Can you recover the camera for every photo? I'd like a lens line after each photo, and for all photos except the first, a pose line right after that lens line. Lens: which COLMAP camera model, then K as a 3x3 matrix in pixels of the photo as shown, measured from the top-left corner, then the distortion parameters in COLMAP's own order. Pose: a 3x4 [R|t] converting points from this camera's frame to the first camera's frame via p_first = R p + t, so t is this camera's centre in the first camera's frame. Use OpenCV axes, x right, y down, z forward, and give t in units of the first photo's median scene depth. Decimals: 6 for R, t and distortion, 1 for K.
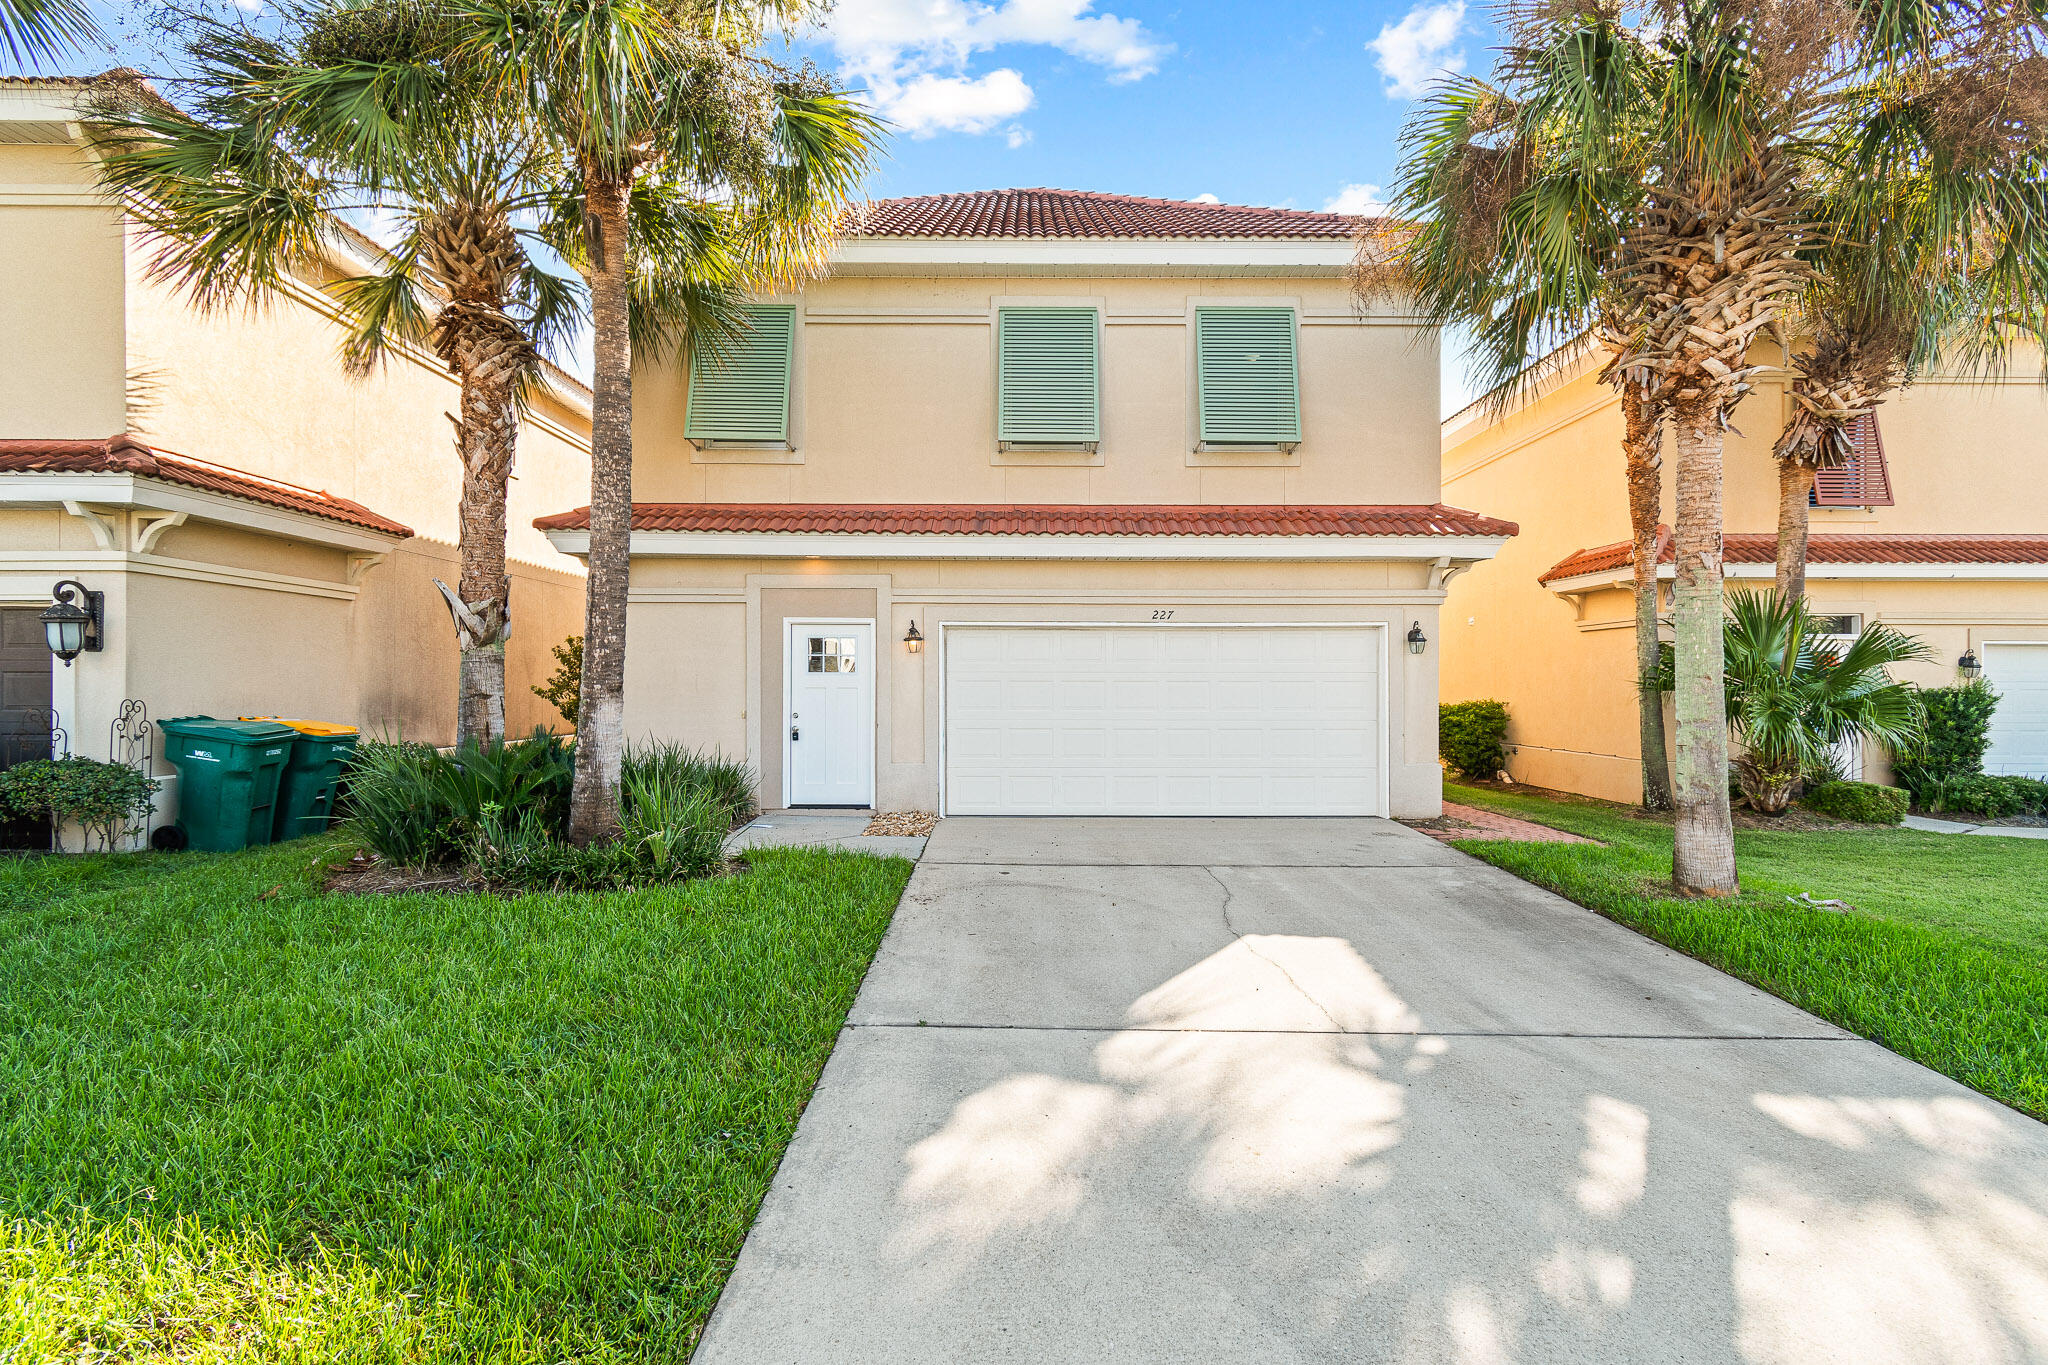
lens RADIAL K [[976.5, 0, 1021.4], [0, 976.5, 684.2], [0, 0, 1]] dist [-0.000978, -0.001497]
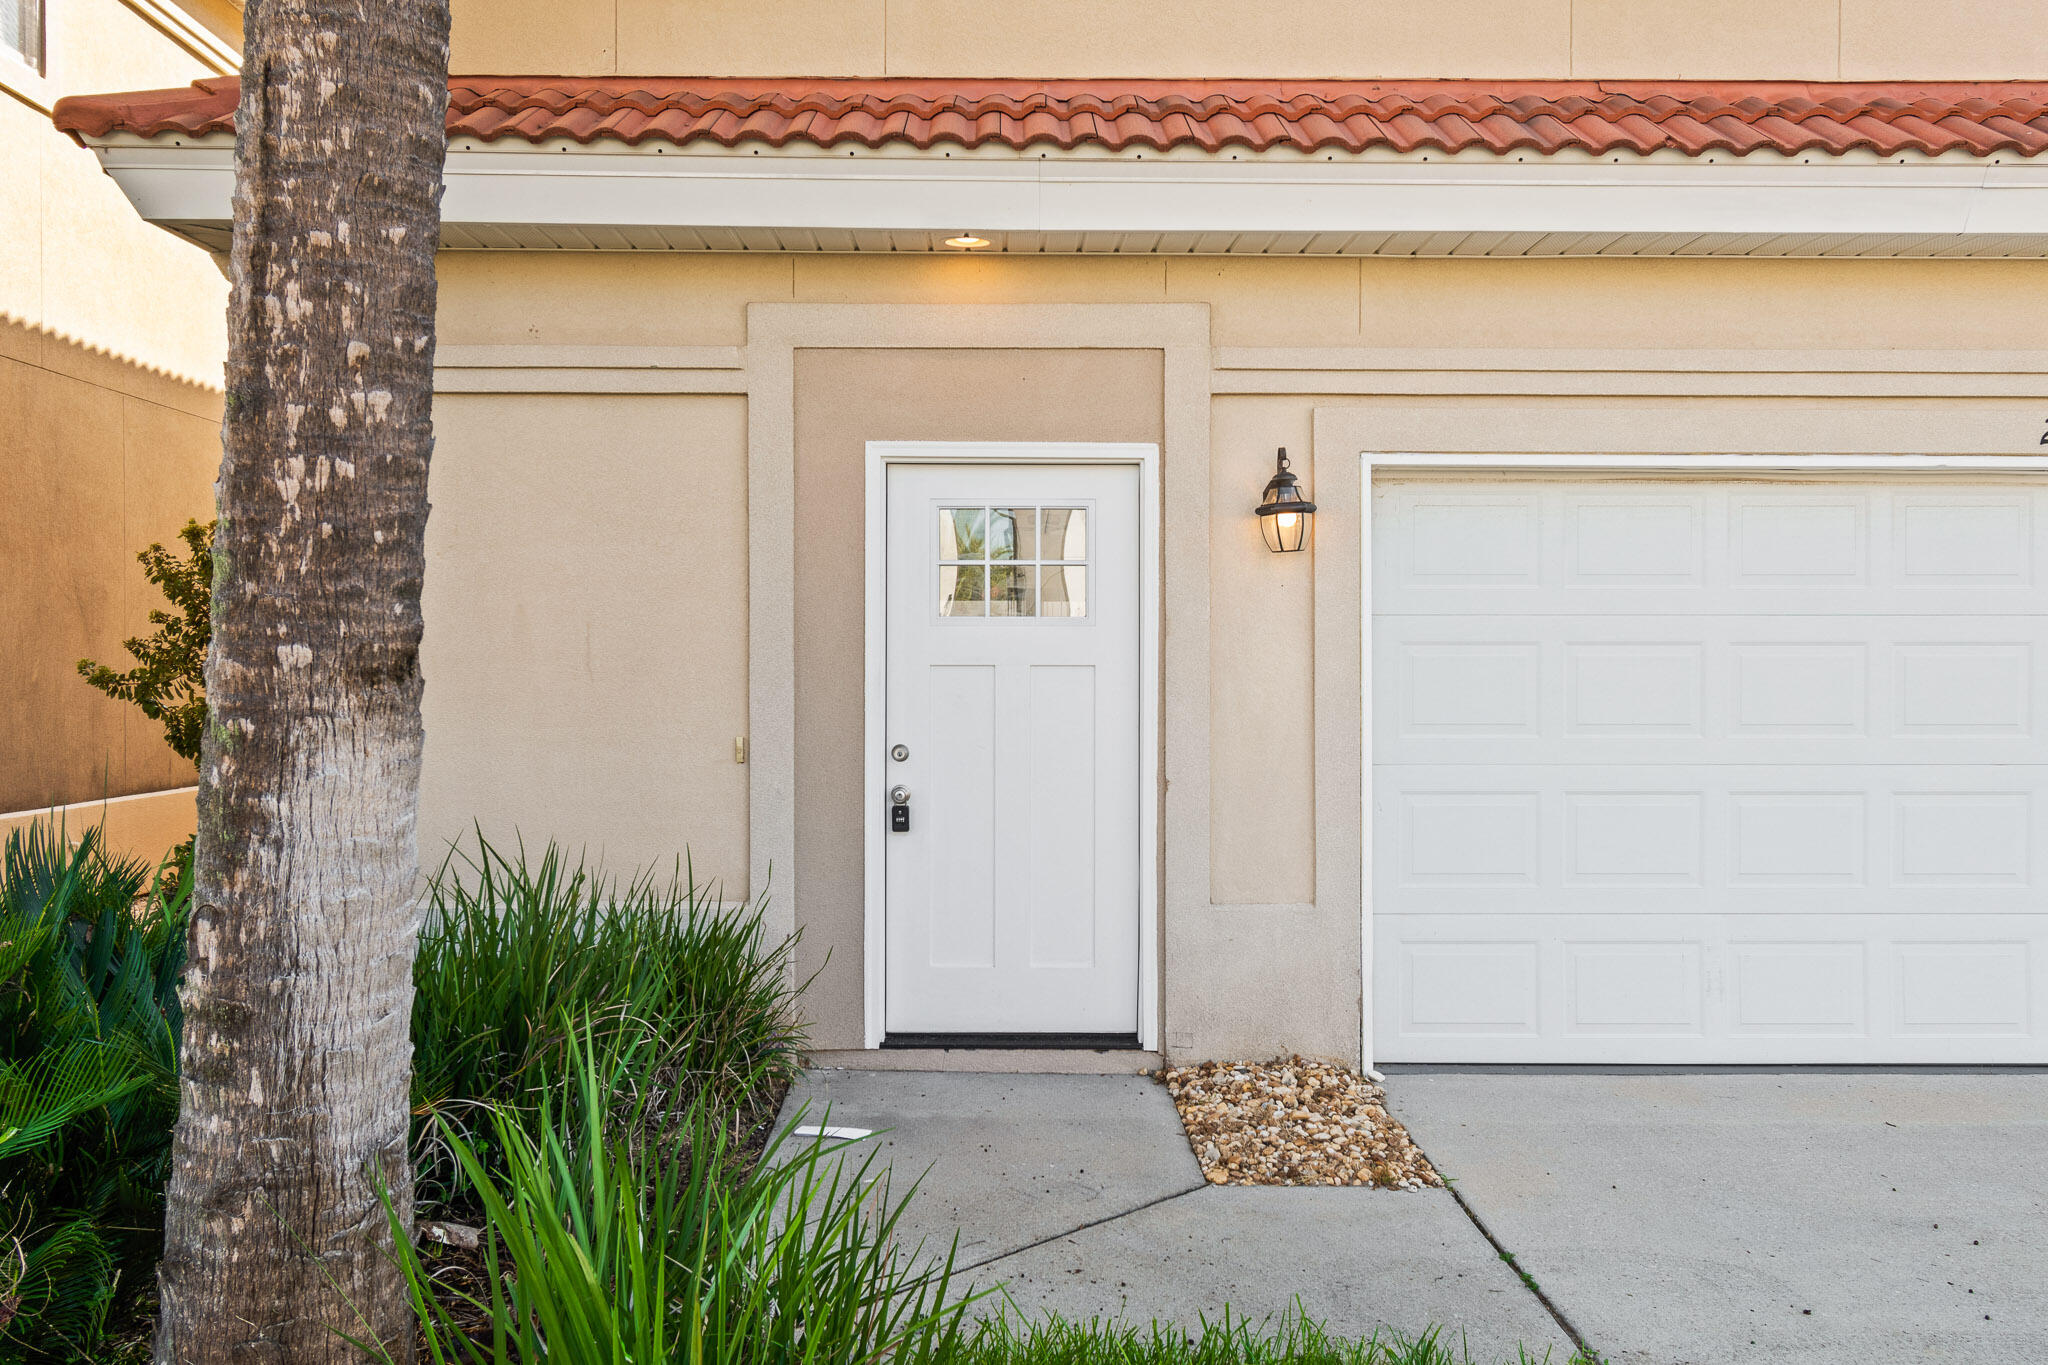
lens RADIAL K [[1759.1, 0, 1024.0], [0, 1759.1, 680.8], [0, 0, 1]] dist [0.000169, -0.005410]
pose [[0.999999, -0.001594, -0.000578, -0.193263], [0.001600, 0.999947, 0.010136, 0.003001], [0.000562, -0.010137, 0.999948, 0.435046]]
